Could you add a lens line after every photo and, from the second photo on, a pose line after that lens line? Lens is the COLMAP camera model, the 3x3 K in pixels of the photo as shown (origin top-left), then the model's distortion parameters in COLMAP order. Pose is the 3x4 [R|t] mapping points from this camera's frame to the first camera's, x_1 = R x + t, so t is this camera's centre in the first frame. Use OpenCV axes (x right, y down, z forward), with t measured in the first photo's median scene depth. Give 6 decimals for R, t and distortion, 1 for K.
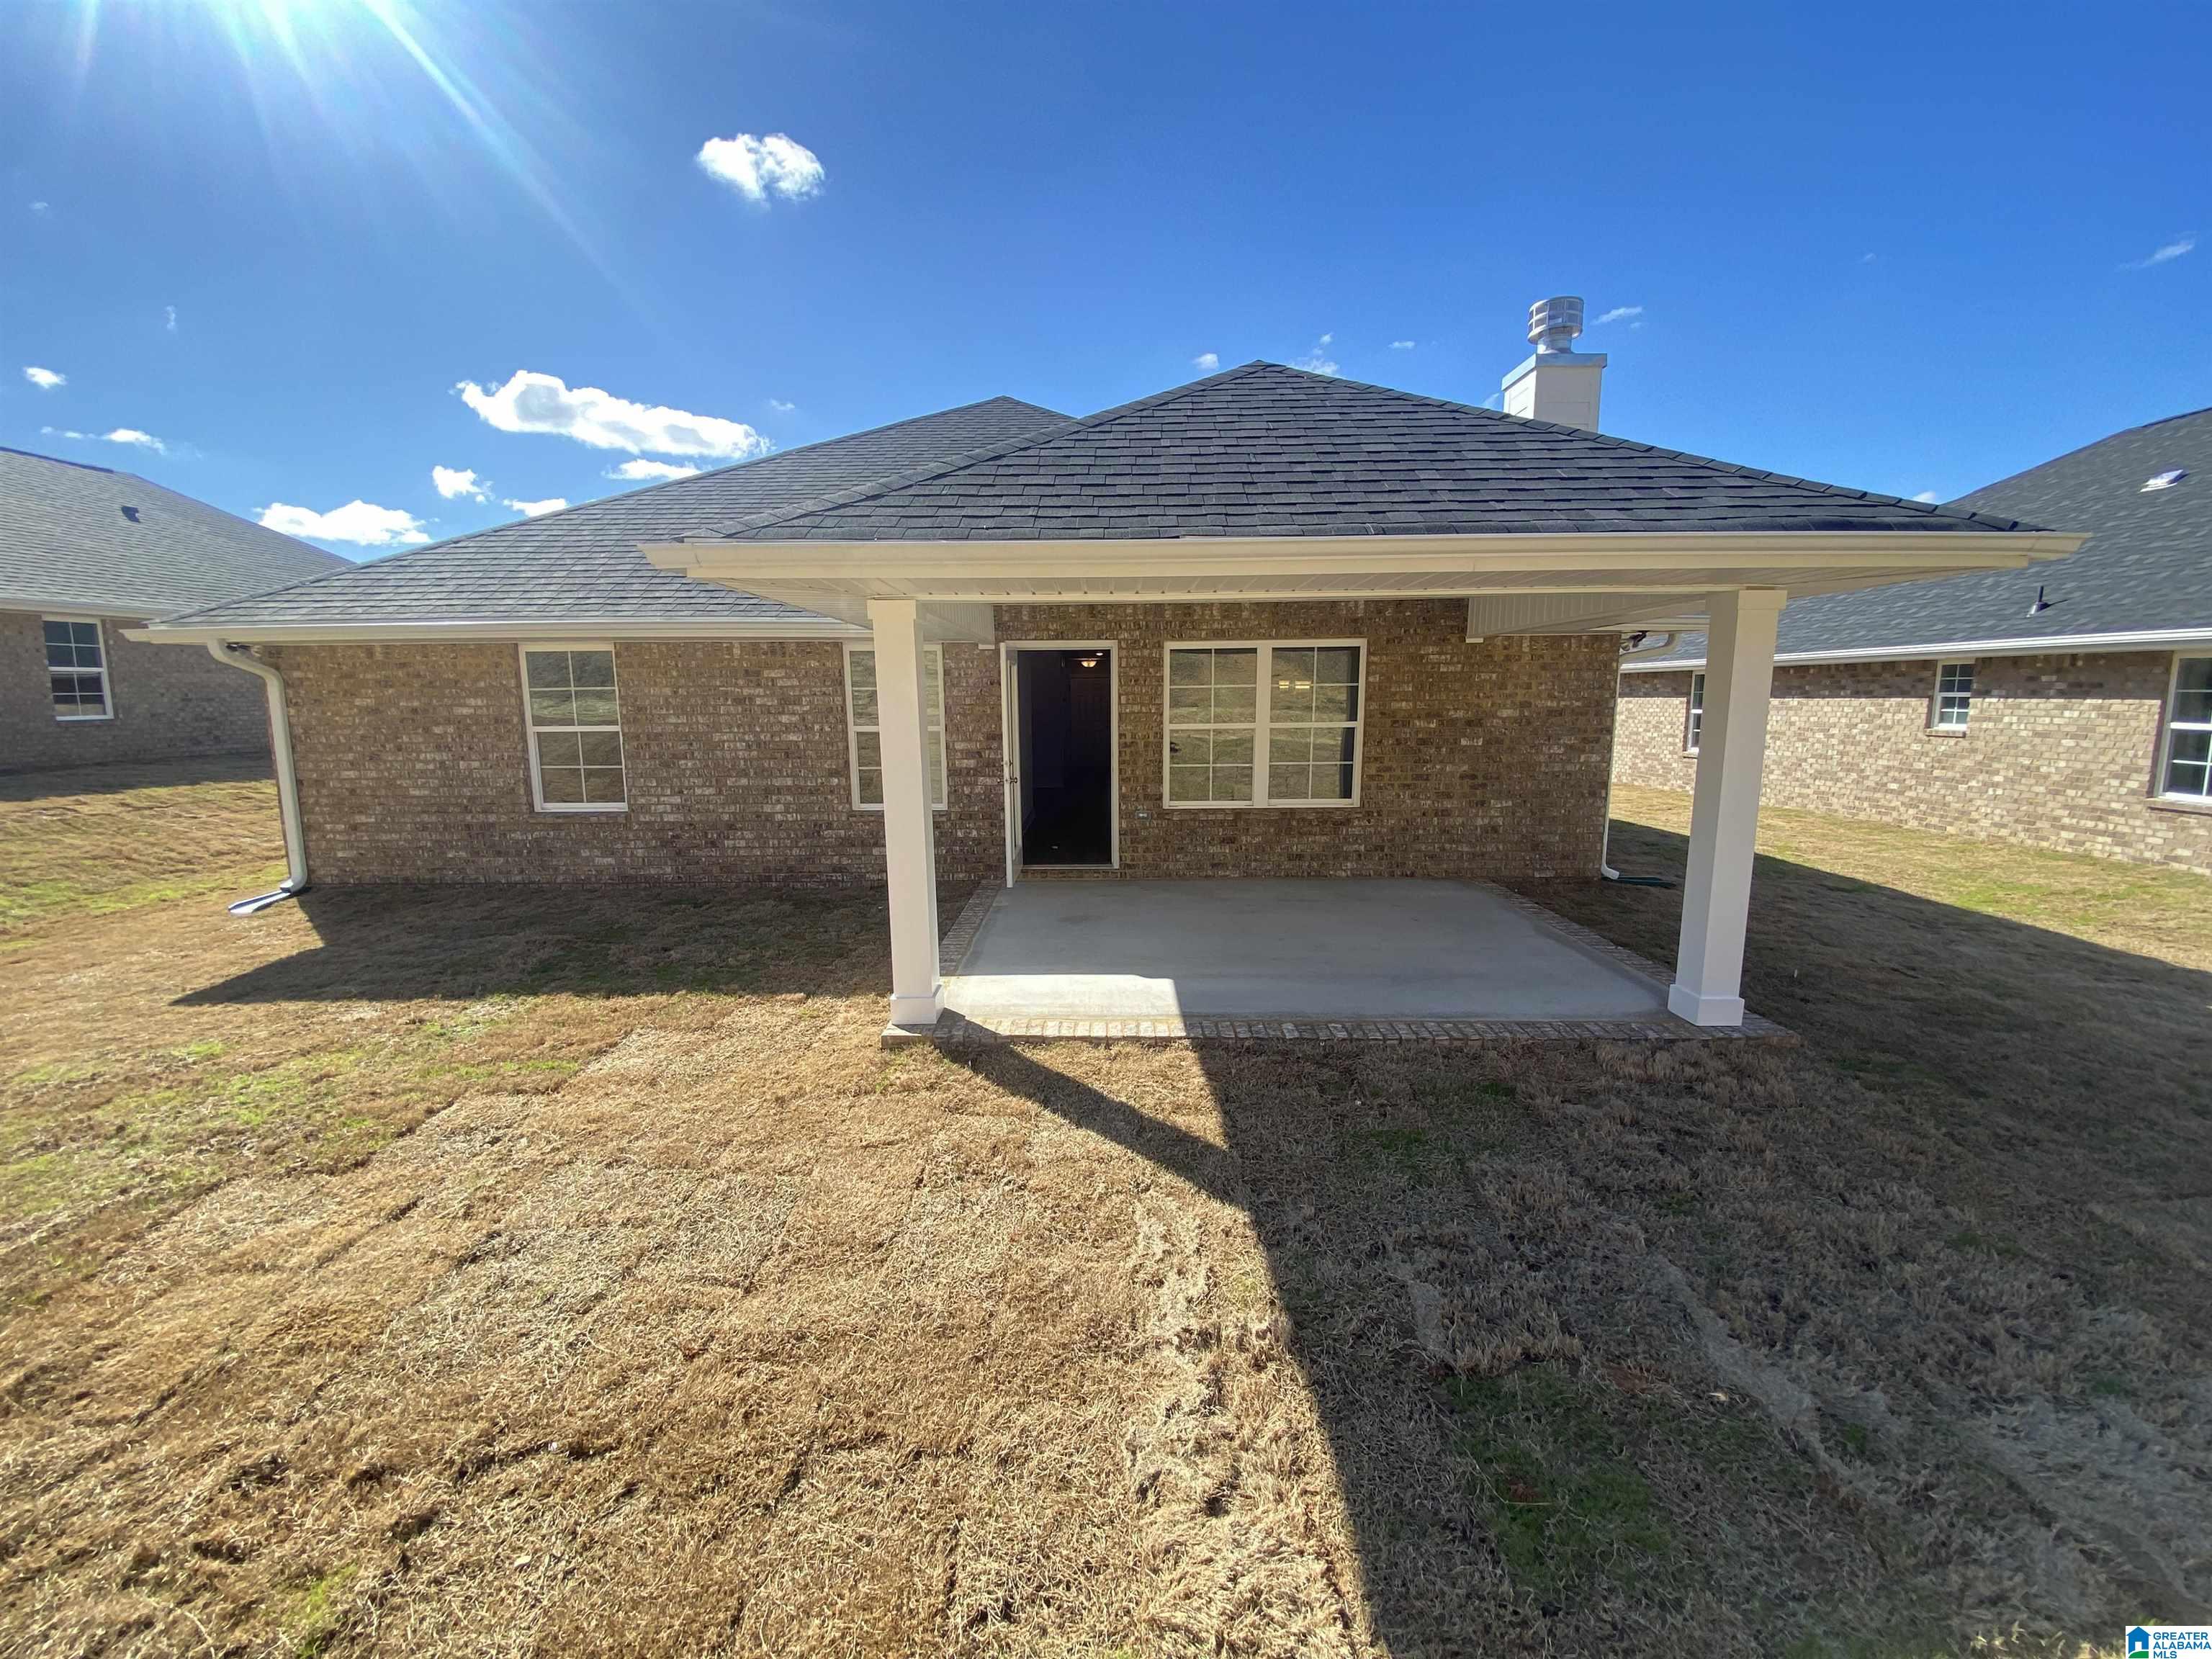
lens RADIAL K [[898.2, 0, 1100.8], [0, 898.2, 828.5], [0, 0, 1]] dist [0.032765, -0.026991]
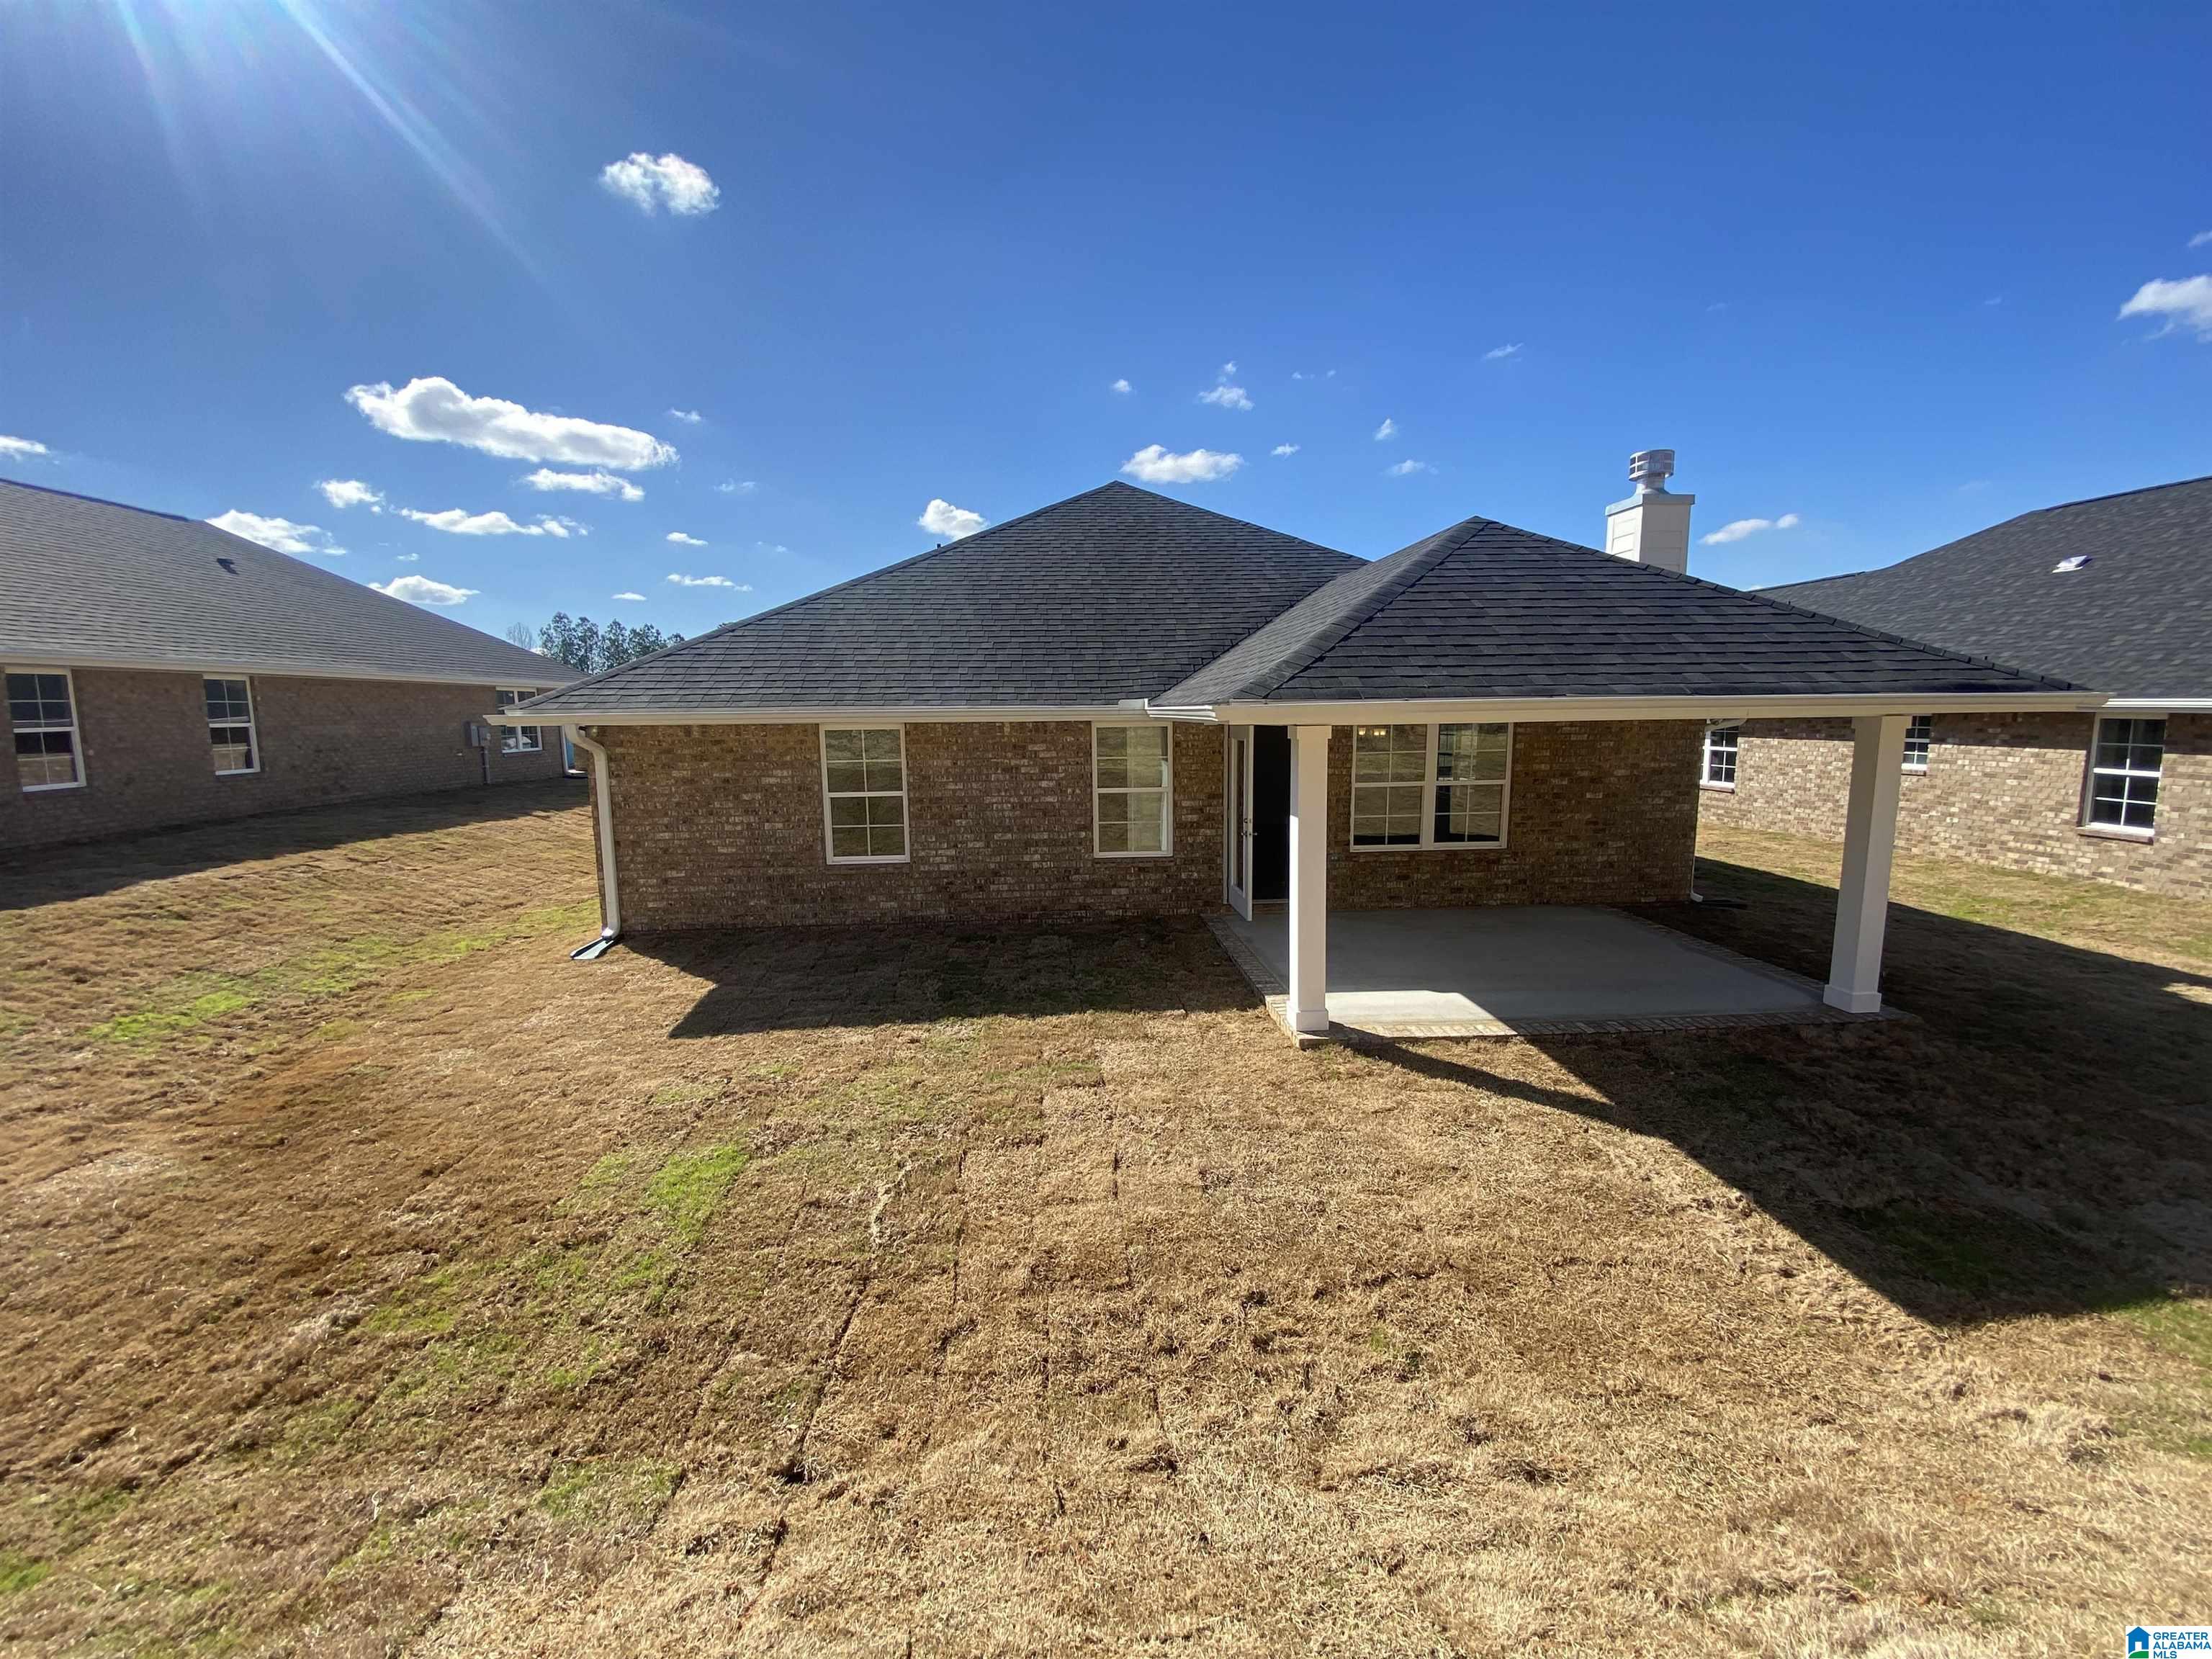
lens RADIAL K [[898.2, 0, 1100.8], [0, 898.2, 828.5], [0, 0, 1]] dist [0.032765, -0.026991]
pose [[0.996792, -0.016132, 0.078387, -0.367654], [0.017183, 0.999771, -0.012744, -0.045092], [-0.078164, 0.014050, 0.996842, -0.198700]]
